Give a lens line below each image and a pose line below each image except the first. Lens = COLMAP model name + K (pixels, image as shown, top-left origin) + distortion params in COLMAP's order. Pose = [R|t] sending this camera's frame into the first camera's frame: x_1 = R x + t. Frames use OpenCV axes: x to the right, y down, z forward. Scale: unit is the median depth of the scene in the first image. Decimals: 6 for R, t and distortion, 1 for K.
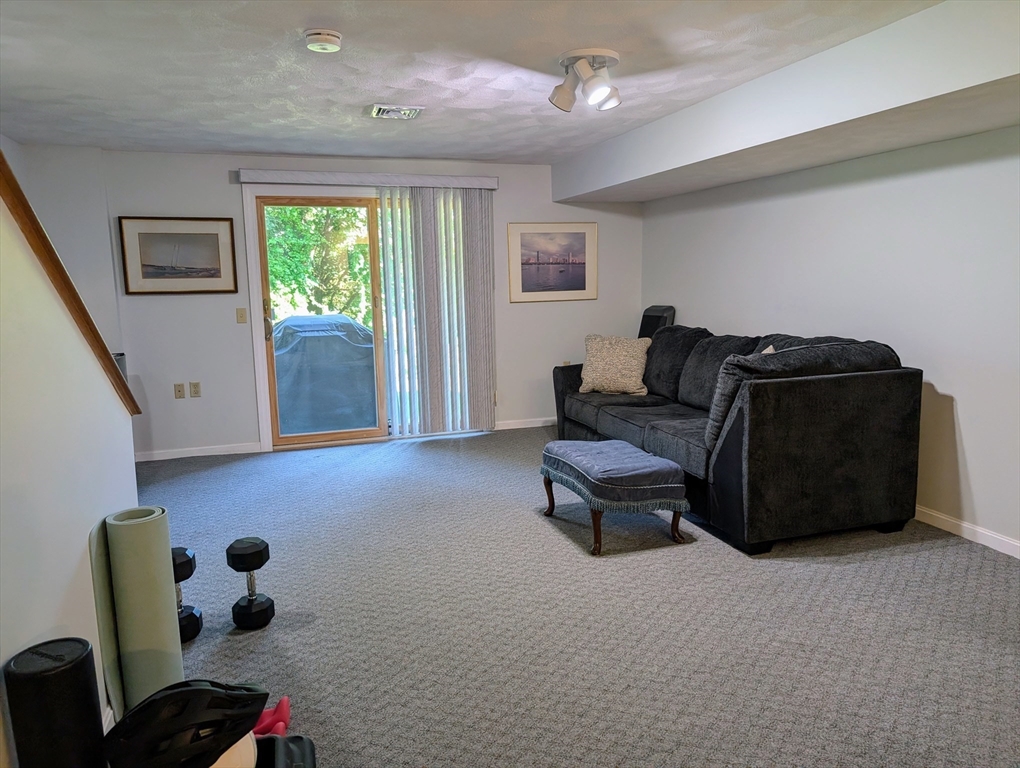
lens RADIAL K [[737.1, 0, 530.8], [0, 737.1, 383.0], [0, 0, 1]] dist [0.036403, -0.026427]
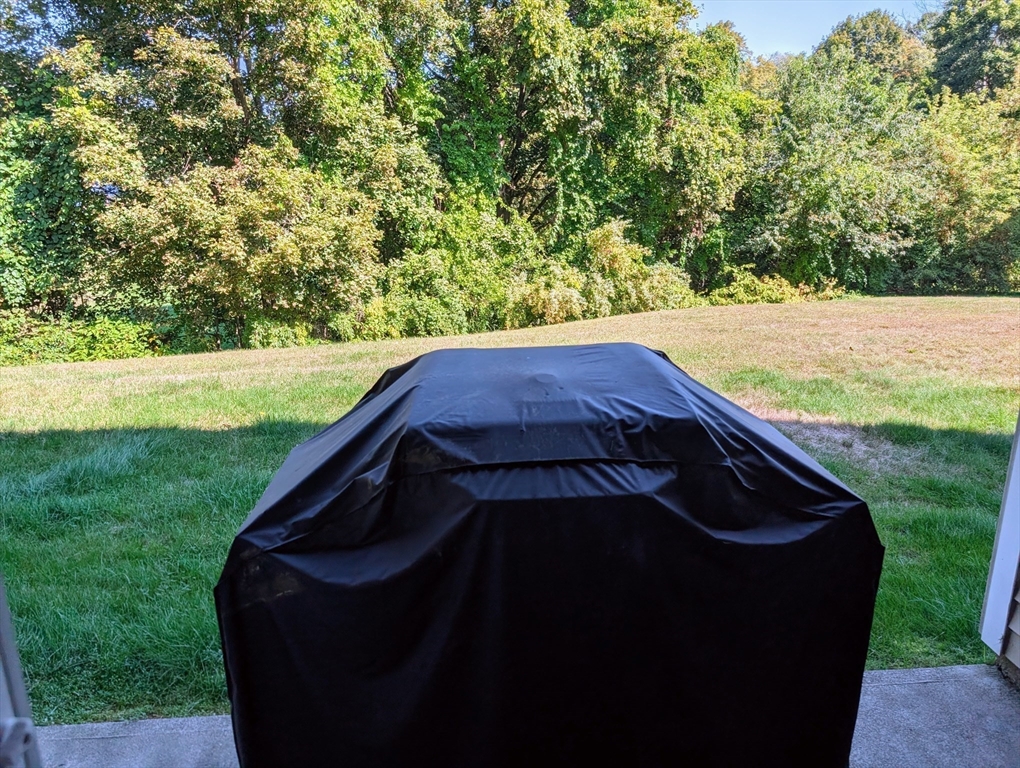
lens RADIAL K [[737.1, 0, 517.3], [0, 737.1, 382.4], [0, 0, 1]] dist [0.036403, -0.026427]
pose [[0.966111, 0.072335, -0.247784, -0.302196], [-0.038170, 0.989414, 0.140013, -0.149696], [0.255289, -0.125810, 0.958644, 0.980861]]
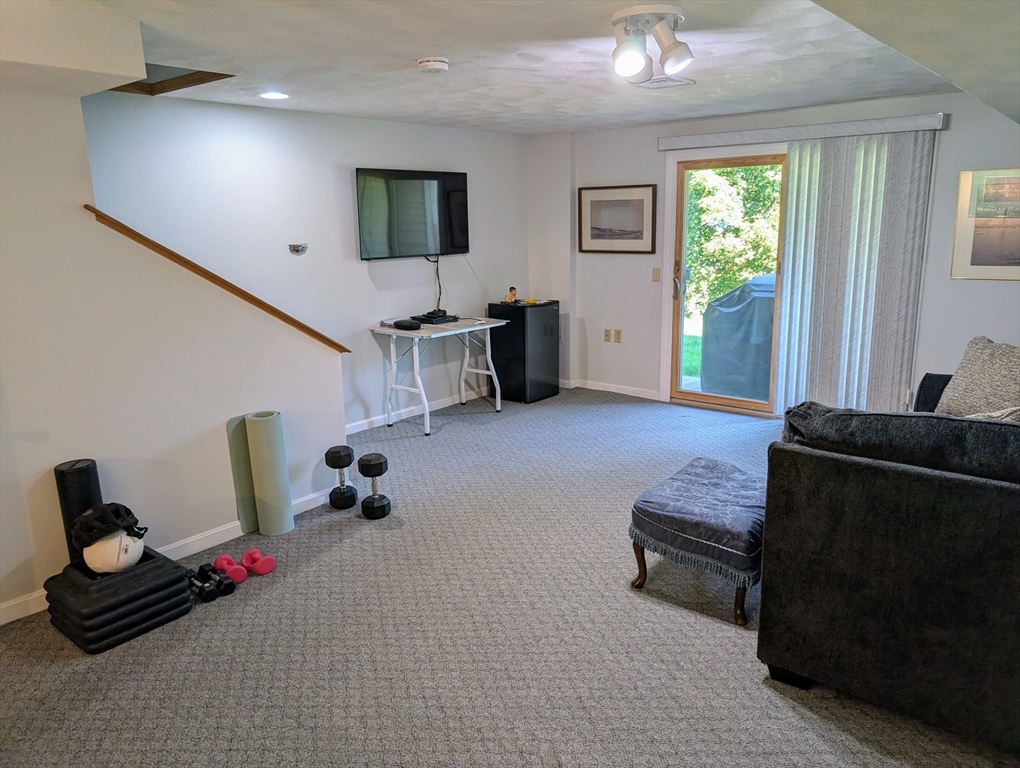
lens RADIAL K [[737.1, 0, 516.8], [0, 737.1, 382.6], [0, 0, 1]] dist [0.036403, -0.026427]
pose [[0.527028, 0.194235, -0.827354, 0.437699], [-0.114208, 0.980888, 0.157528, -0.083991], [0.842139, 0.011469, 0.539139, 0.245047]]
